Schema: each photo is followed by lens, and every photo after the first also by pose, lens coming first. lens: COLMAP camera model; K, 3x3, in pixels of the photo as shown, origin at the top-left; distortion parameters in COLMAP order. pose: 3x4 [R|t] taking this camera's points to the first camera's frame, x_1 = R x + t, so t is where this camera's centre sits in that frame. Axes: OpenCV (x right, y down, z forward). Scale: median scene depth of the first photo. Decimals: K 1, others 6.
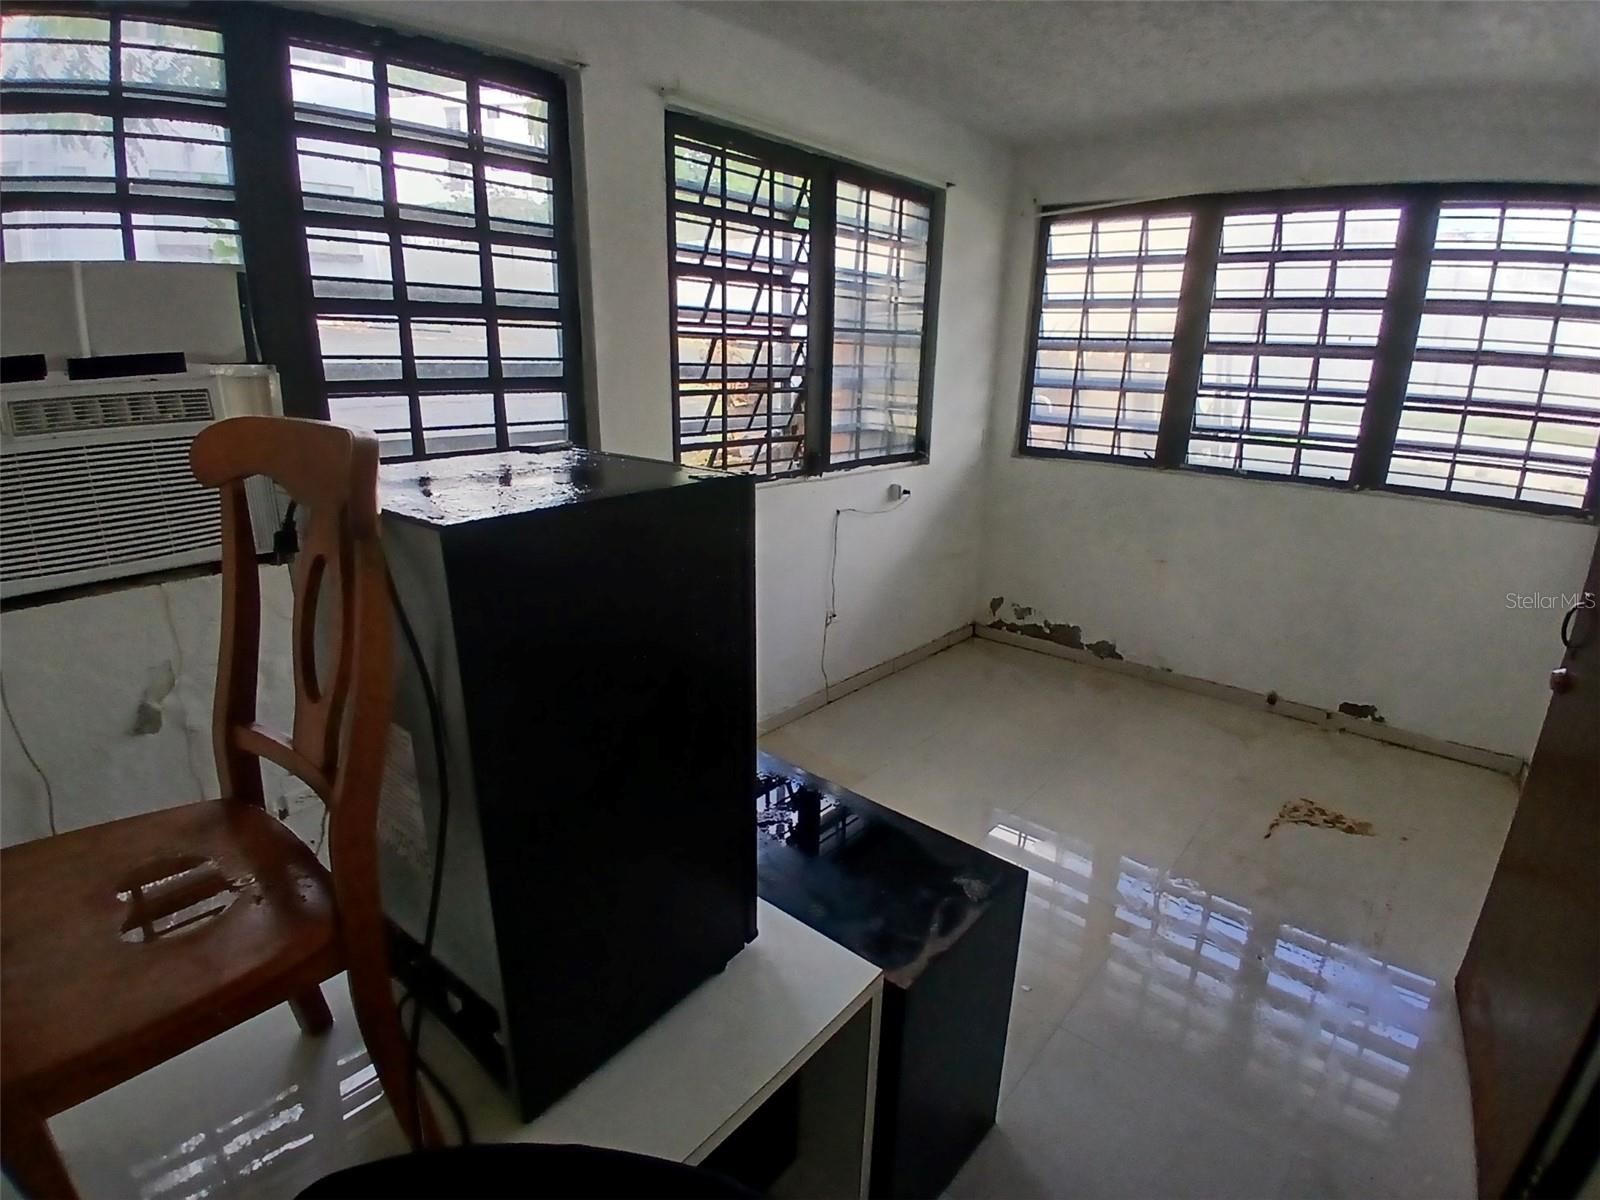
lens RADIAL K [[753.8, 0, 800.0], [0, 753.8, 600.0], [0, 0, 1]] dist [-0.087930, 0.000862]
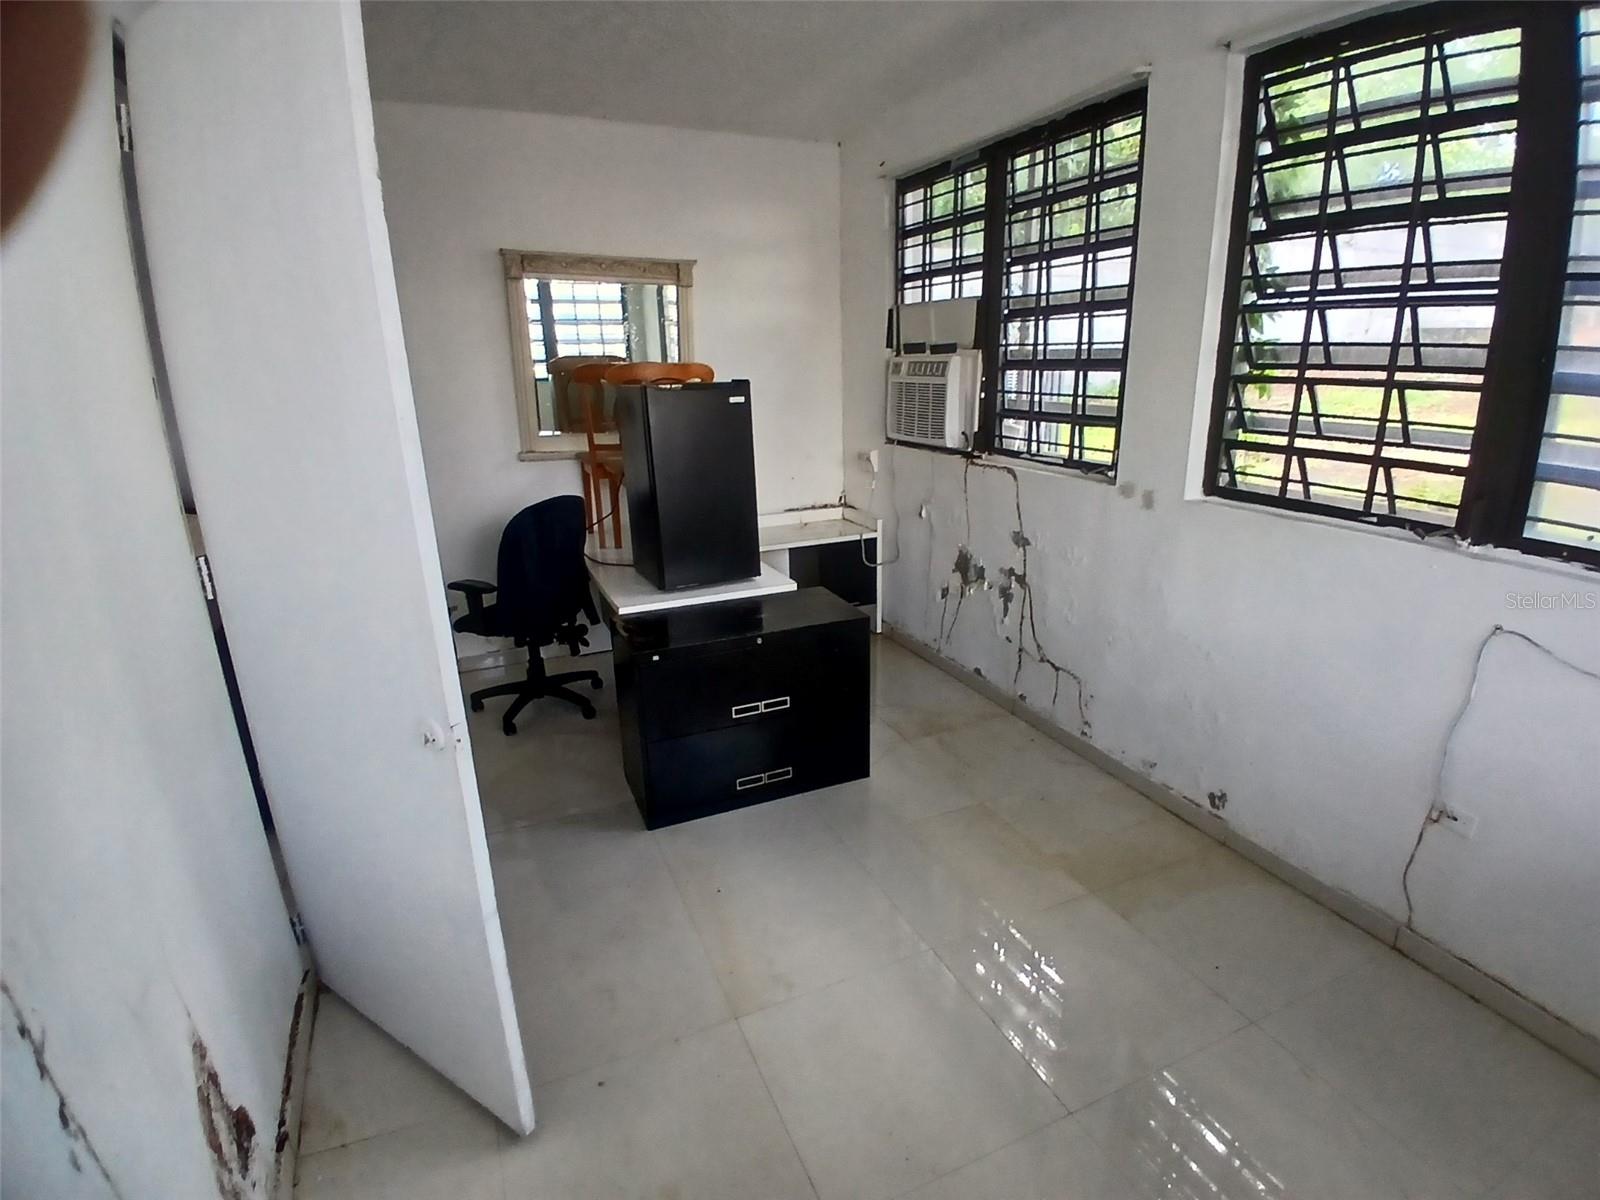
lens RADIAL K [[753.8, 0, 800.0], [0, 753.8, 600.0], [0, 0, 1]] dist [-0.087930, 0.000862]
pose [[-0.407958, 0.274566, -0.870737, 1.271147], [-0.243907, 0.886272, 0.393740, -0.390058], [0.879818, 0.373008, -0.294593, 1.368255]]
